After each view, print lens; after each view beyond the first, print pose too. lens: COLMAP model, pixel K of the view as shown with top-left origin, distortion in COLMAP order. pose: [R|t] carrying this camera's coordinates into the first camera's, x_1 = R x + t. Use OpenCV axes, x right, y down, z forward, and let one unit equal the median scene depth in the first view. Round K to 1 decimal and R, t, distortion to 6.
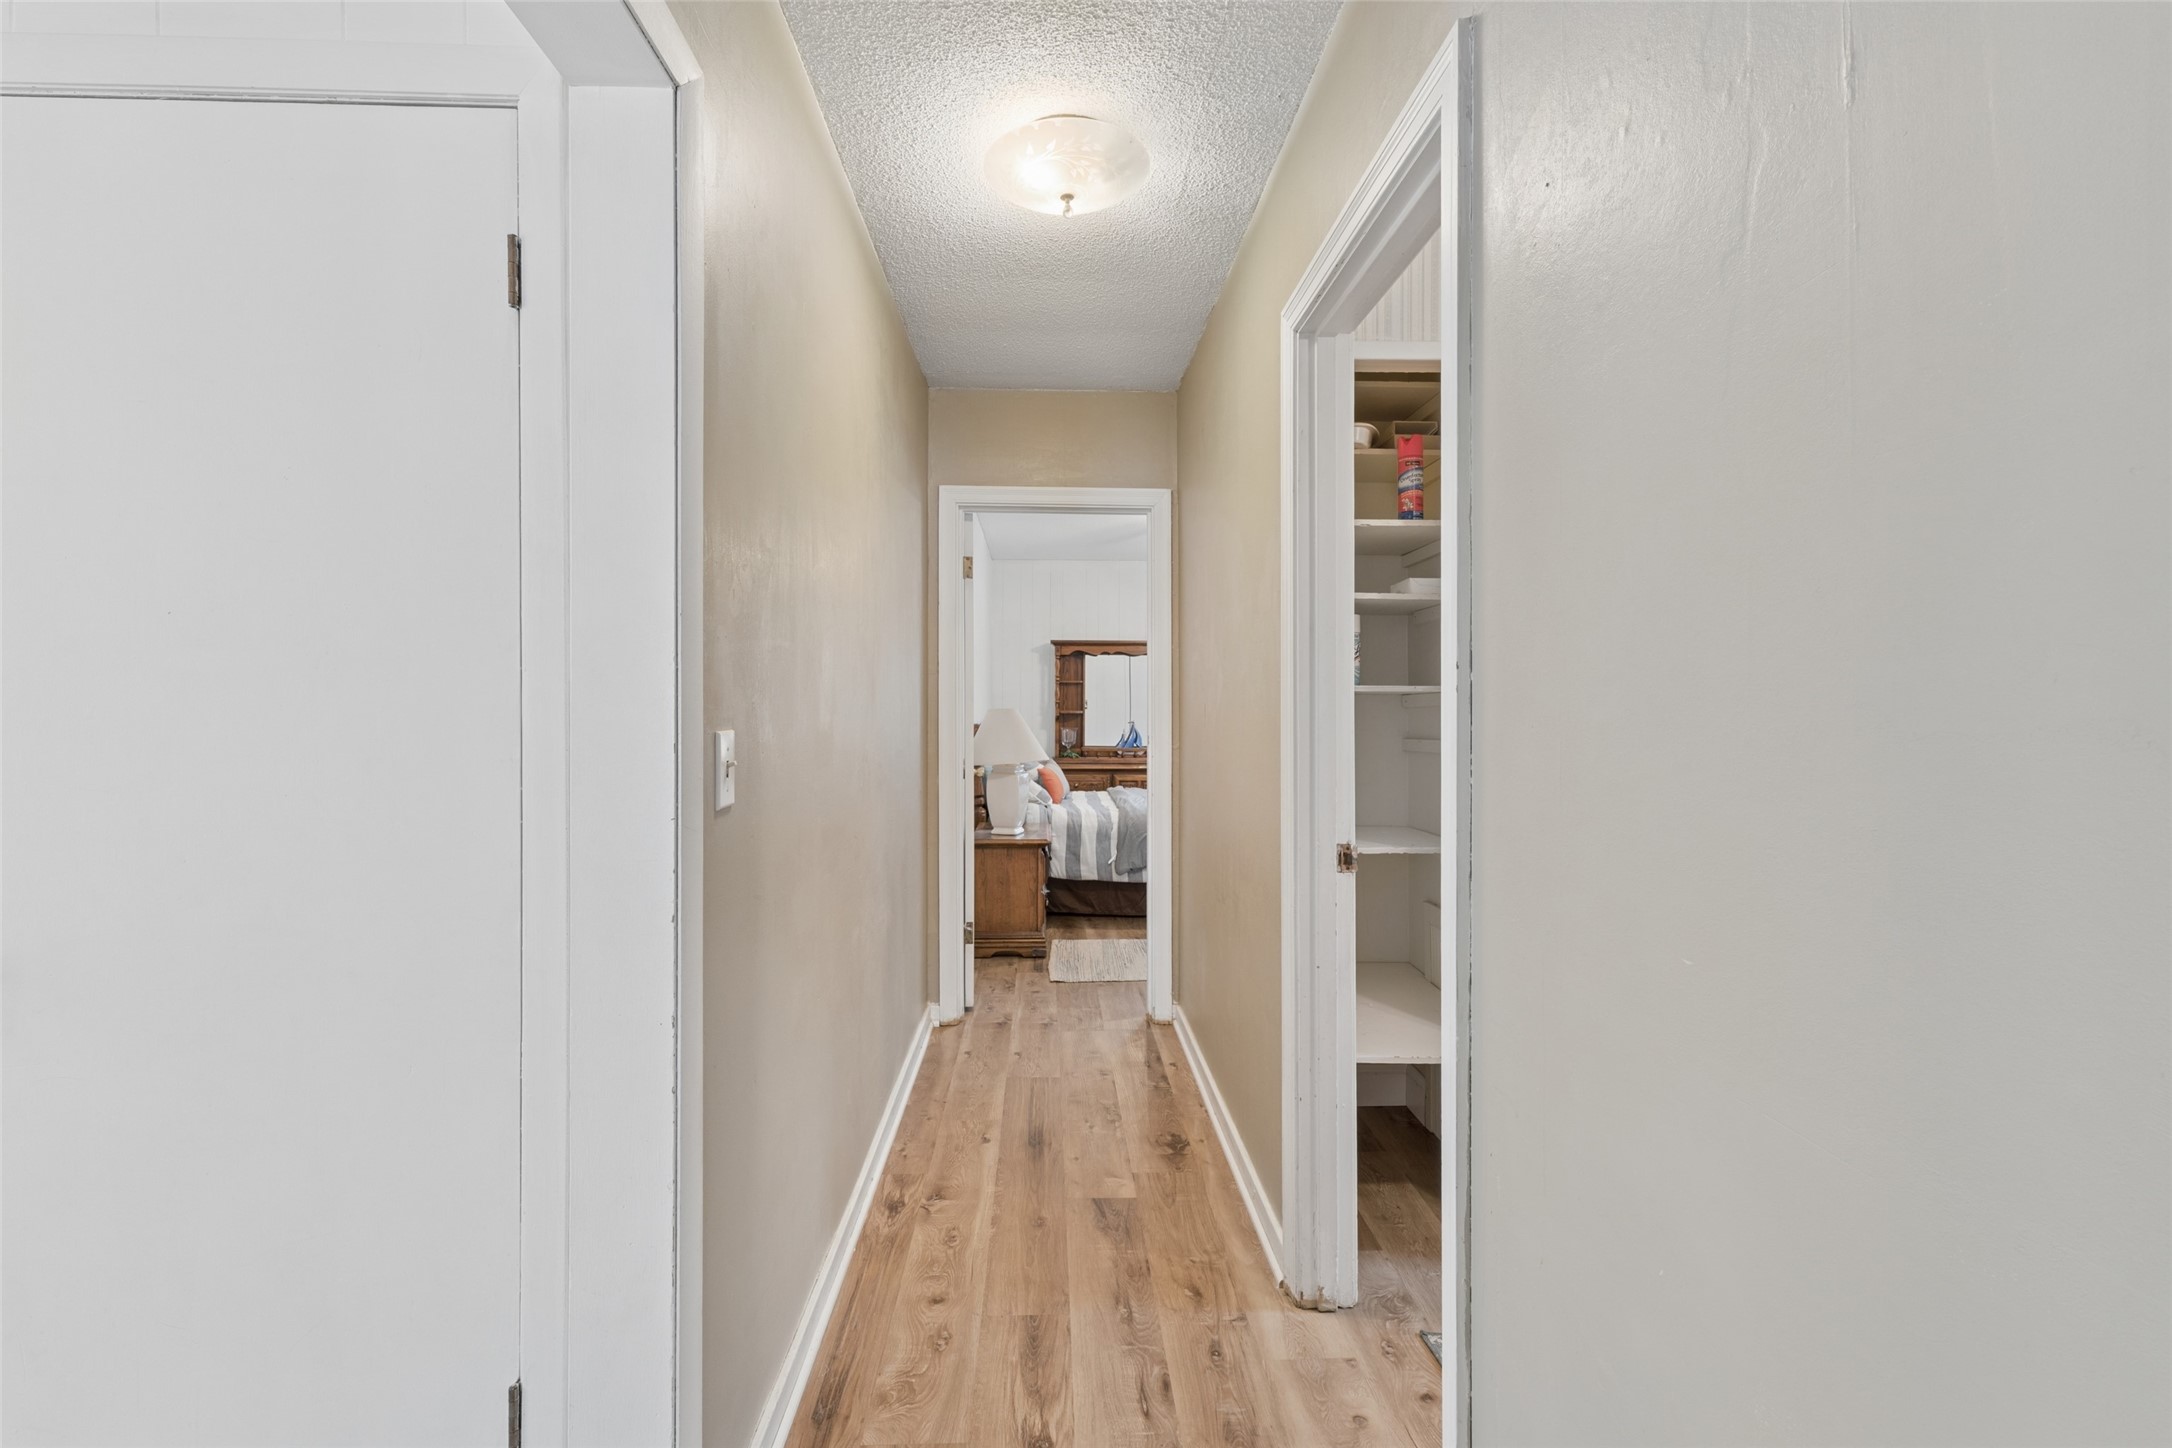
lens RADIAL K [[919.2, 0, 1094.1], [0, 919.2, 707.6], [0, 0, 1]] dist [0.002706, 0.000083]
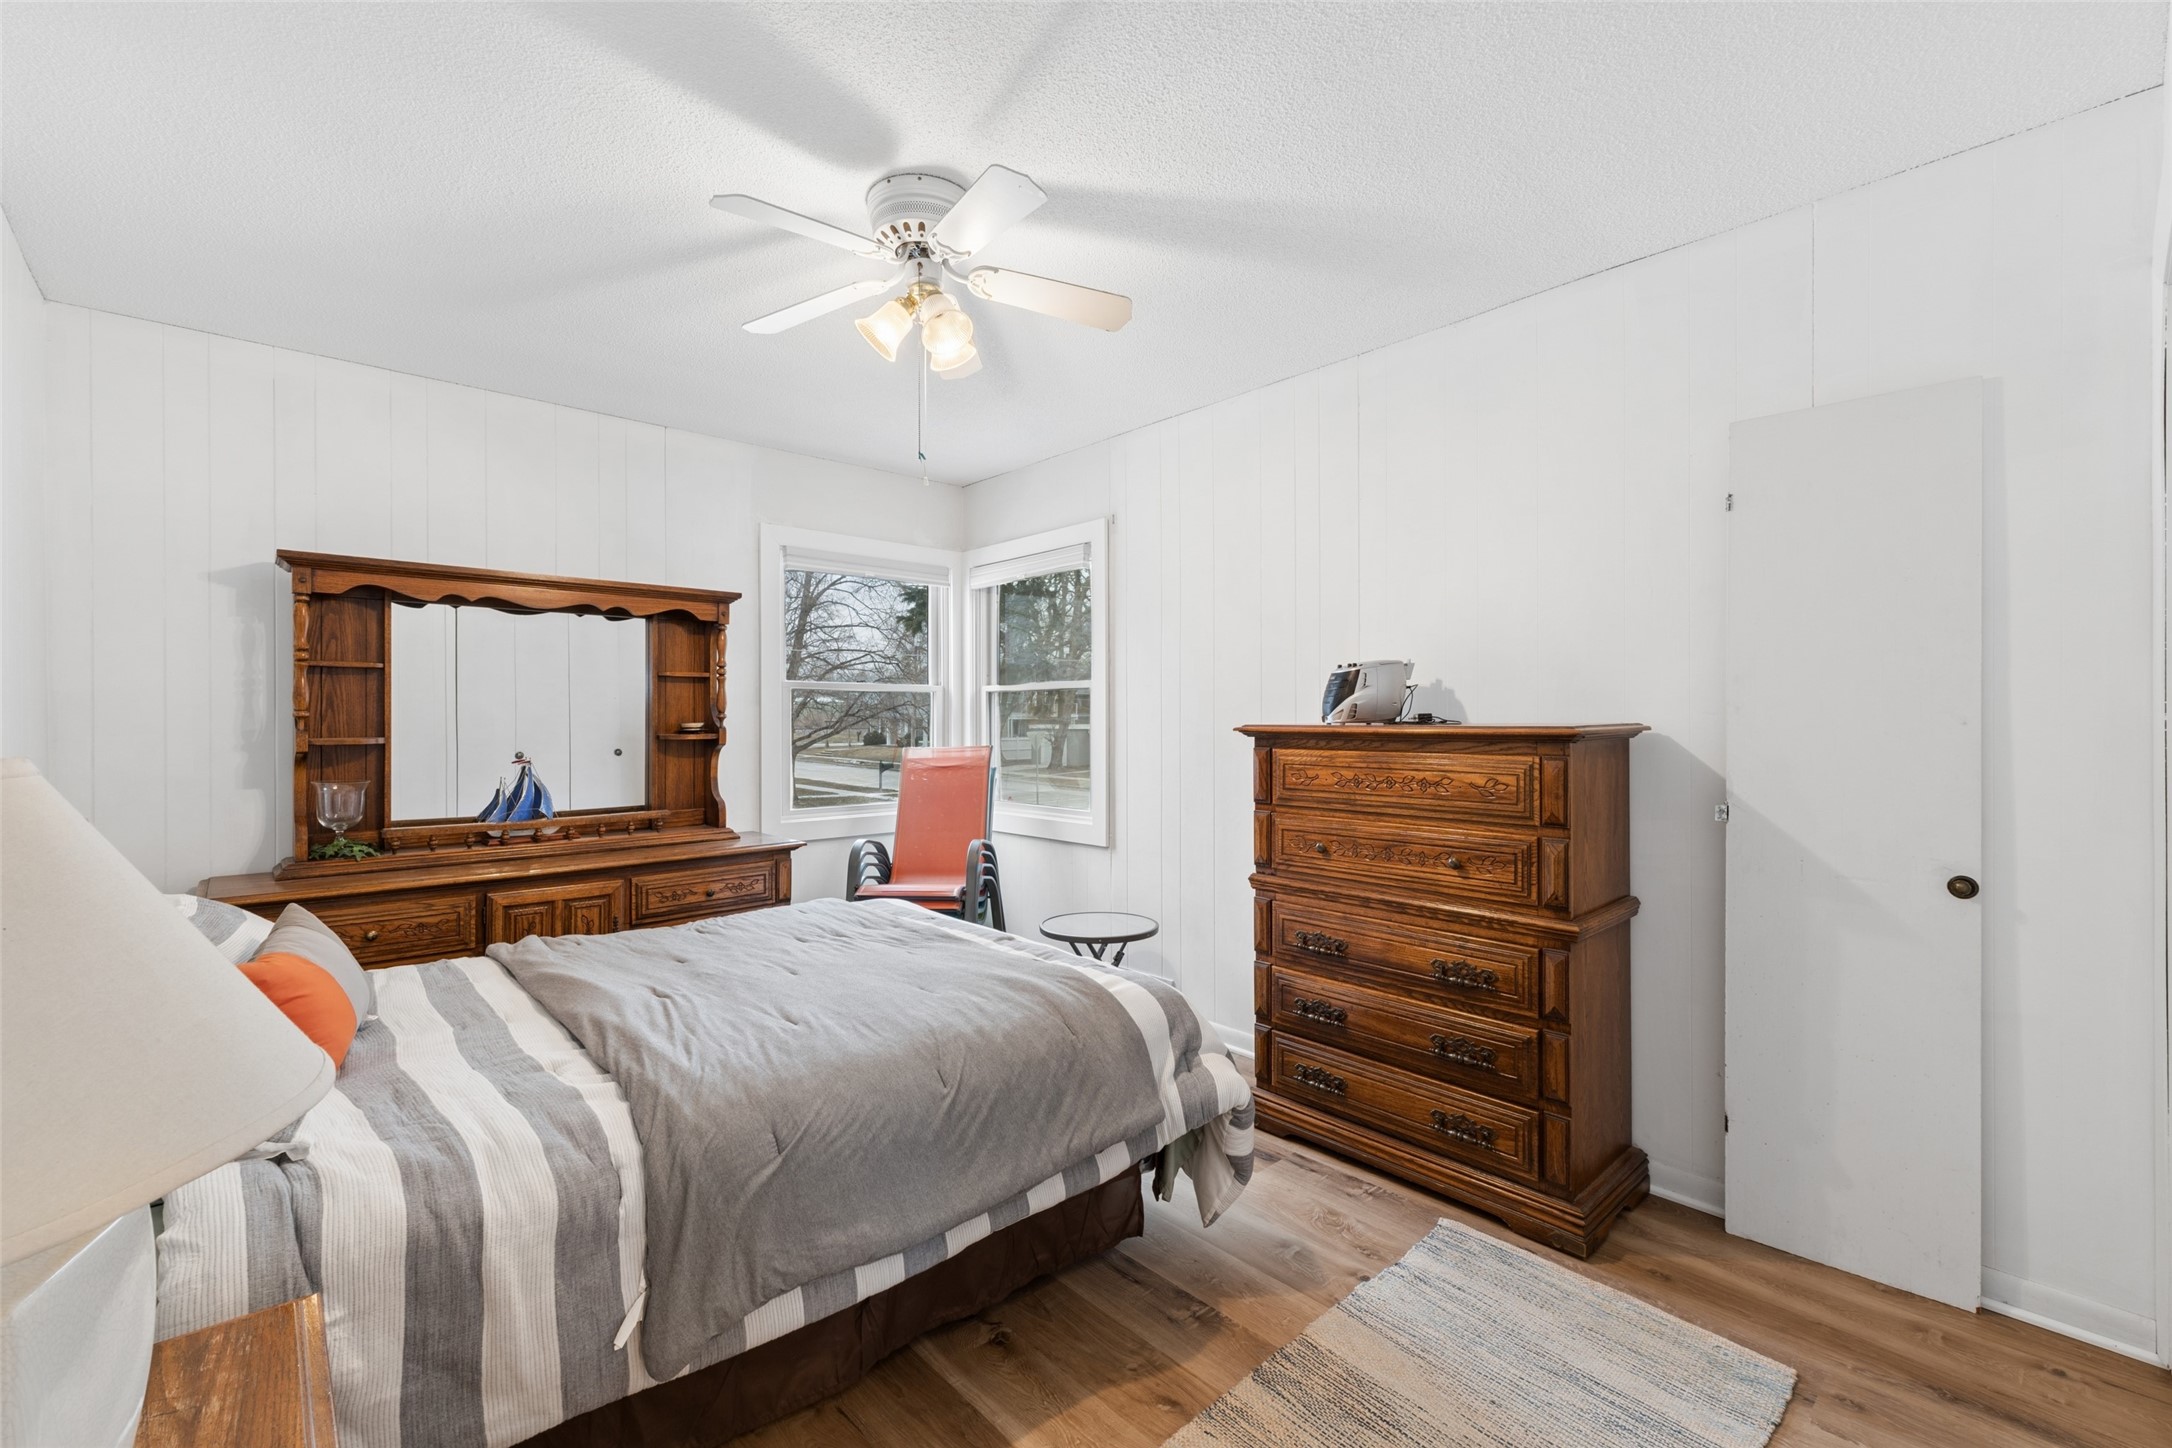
lens RADIAL K [[915.4, 0, 1091.7], [0, 915.4, 721.9], [0, 0, 1]] dist [0.002448, -0.000303]
pose [[0.770361, -0.005041, 0.637587, -0.053962], [0.005700, 0.999983, 0.001018, -0.003801], [-0.637582, 0.002850, 0.770377, 0.891440]]
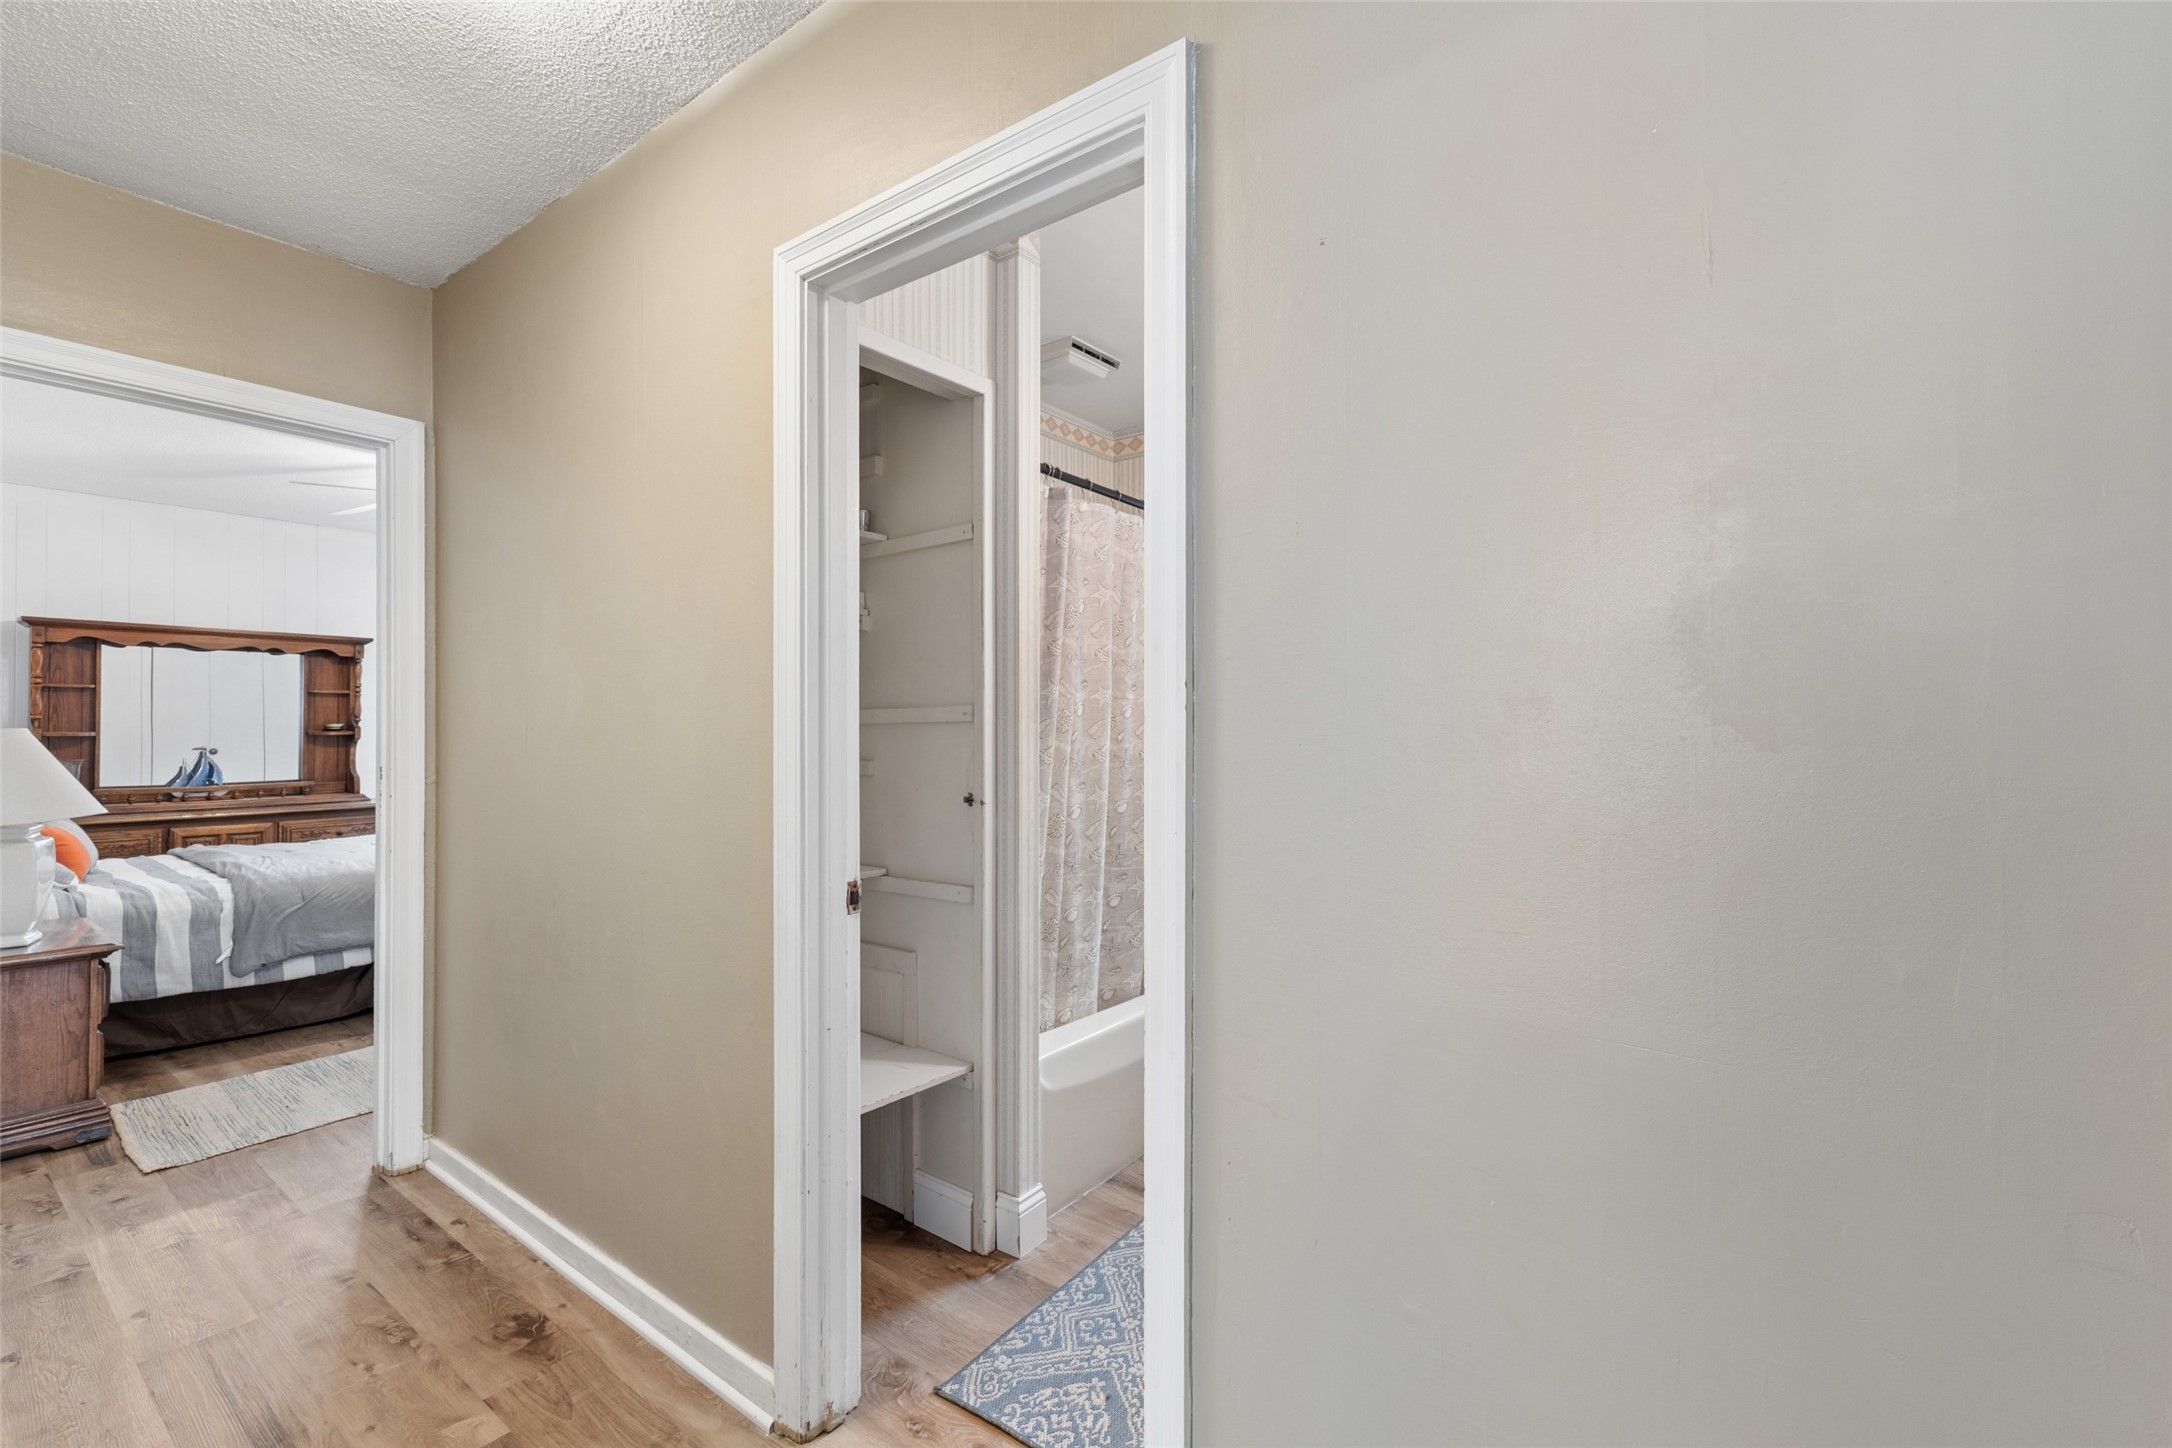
lens RADIAL K [[915.4, 0, 1091.7], [0, 915.4, 721.9], [0, 0, 1]] dist [0.002448, -0.000303]
pose [[0.636123, 0.003314, 0.771580, -0.115476], [0.000805, 0.999987, -0.004959, 0.000317], [-0.771587, 0.003776, 0.636113, 0.119504]]
